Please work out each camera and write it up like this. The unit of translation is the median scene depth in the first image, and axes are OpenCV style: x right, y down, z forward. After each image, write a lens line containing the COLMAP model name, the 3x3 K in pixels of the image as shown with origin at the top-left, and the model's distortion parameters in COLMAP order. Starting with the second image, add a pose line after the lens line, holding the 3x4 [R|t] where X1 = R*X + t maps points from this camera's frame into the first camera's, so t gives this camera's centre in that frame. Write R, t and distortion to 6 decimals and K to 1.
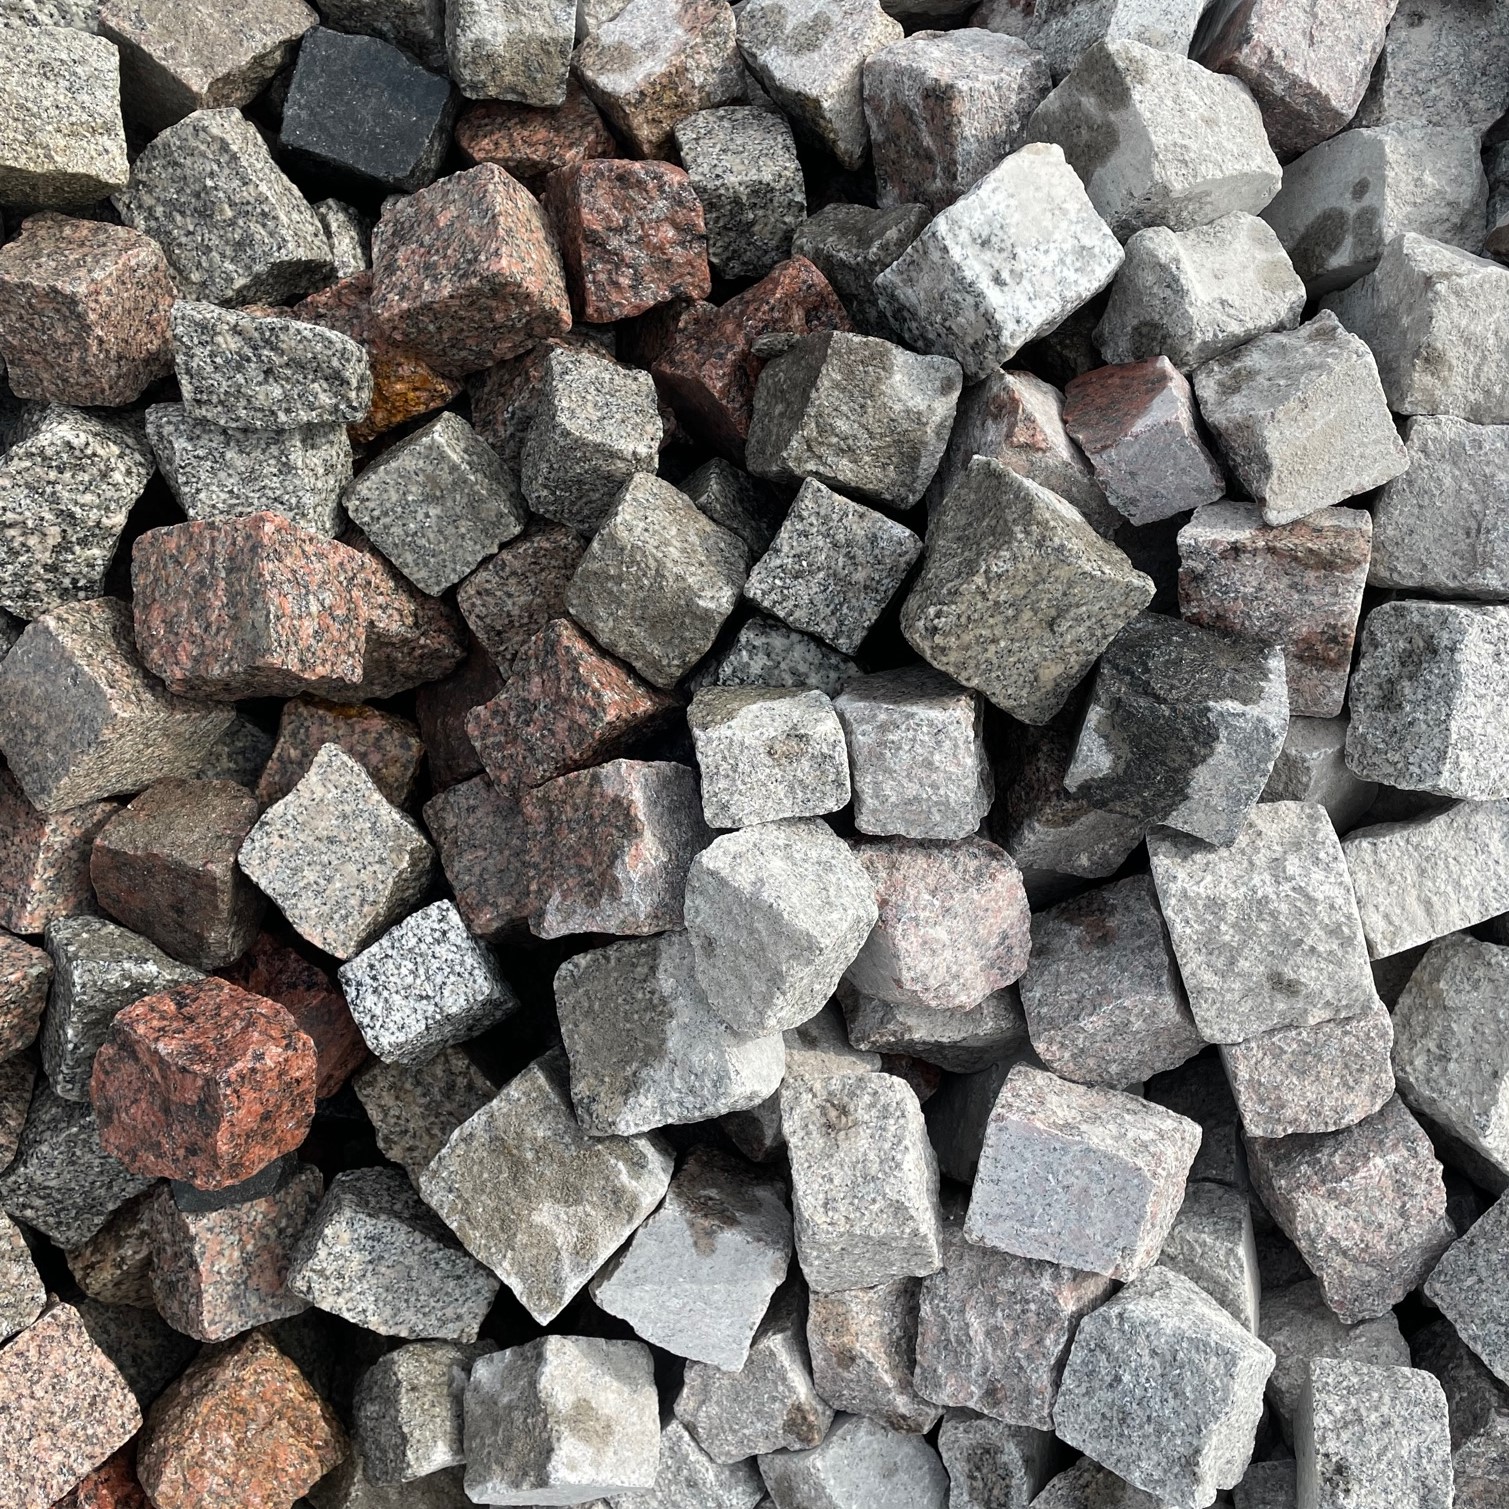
lens RADIAL K [[1502.2, 0, 754.5], [0, 1502.2, 754.5], [0, 0, 1]] dist [0.028157, -0.014690]
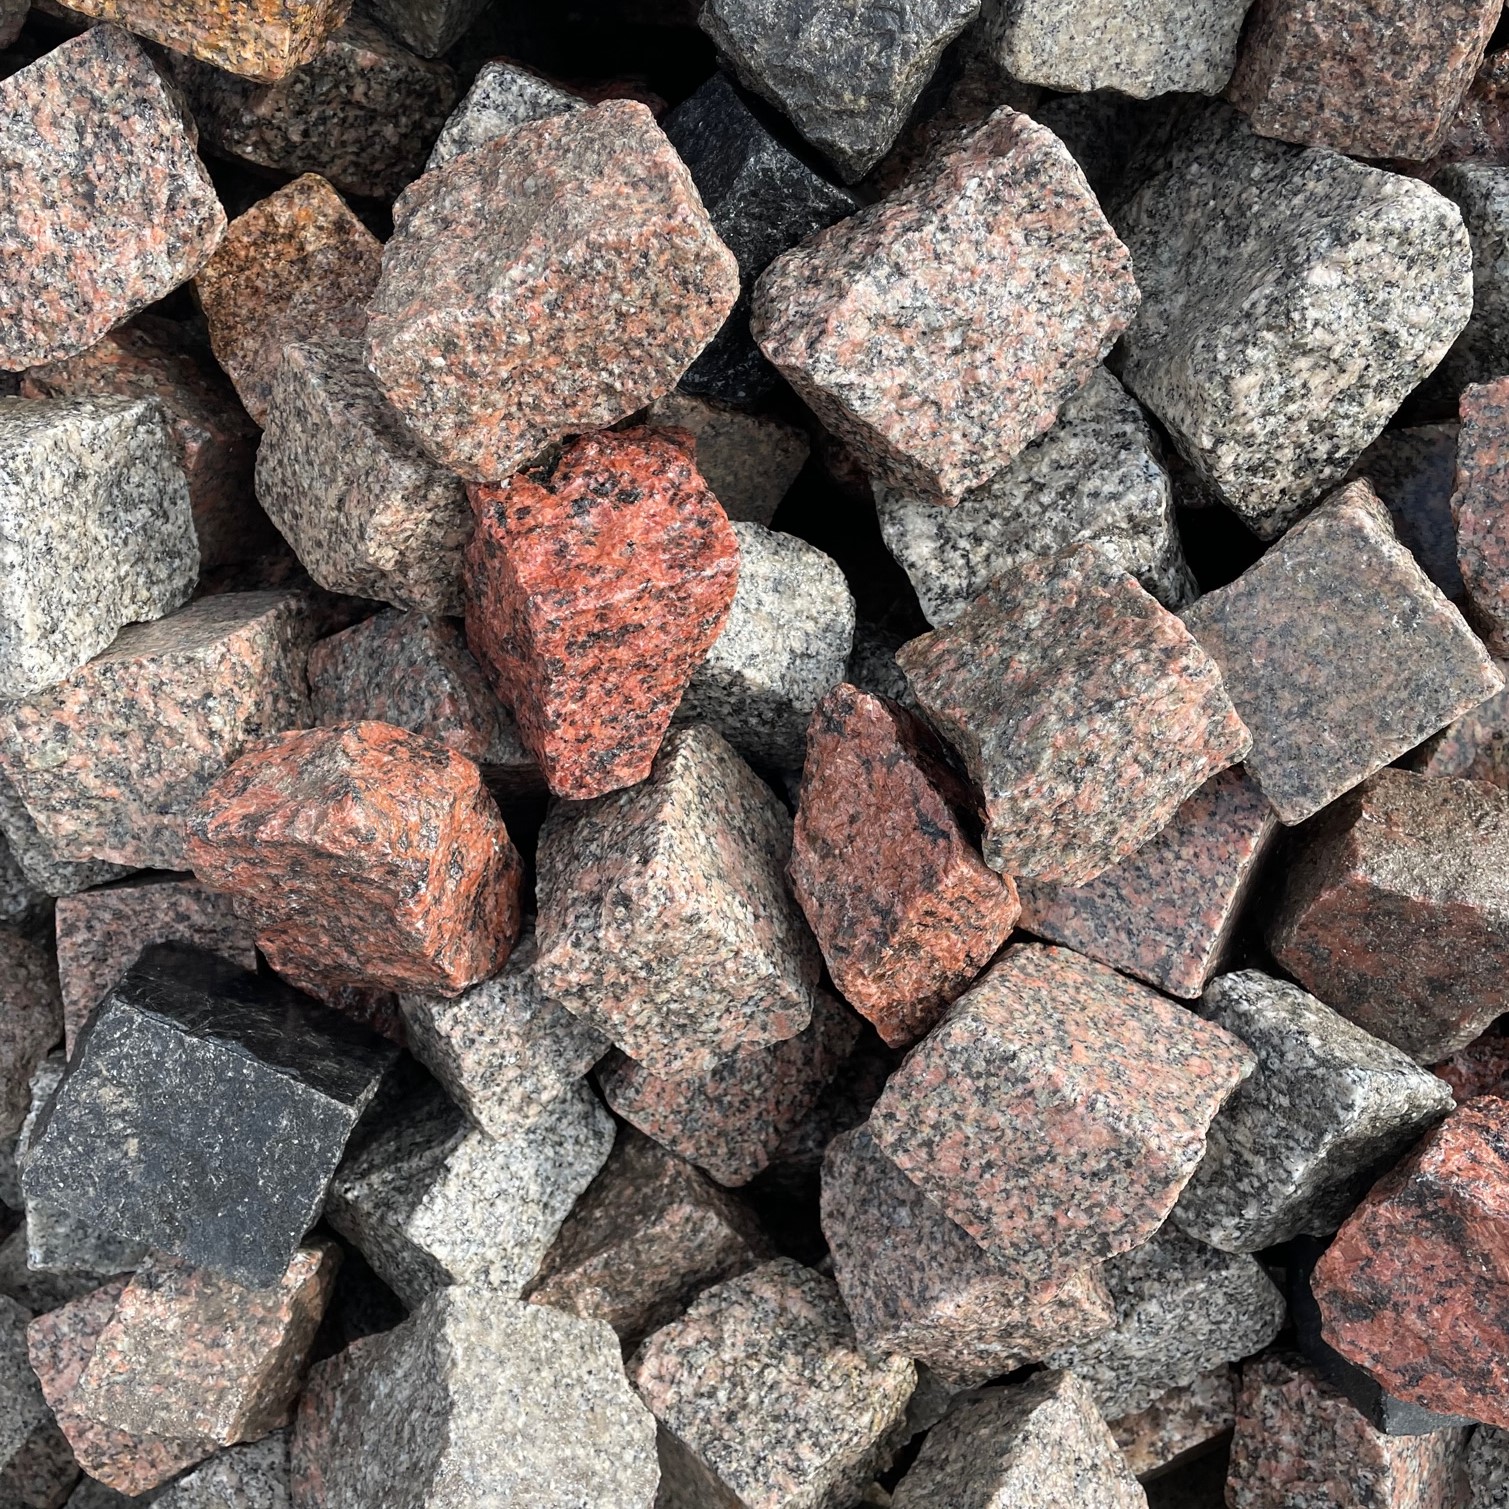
lens RADIAL K [[1502.2, 0, 754.5], [0, 1502.2, 754.5], [0, 0, 1]] dist [0.028157, -0.014690]
pose [[0.996060, 0.088337, -0.007790, -0.686164], [-0.087067, 0.990839, 0.103231, -0.035030], [0.016838, -0.102146, 0.994627, 0.377732]]
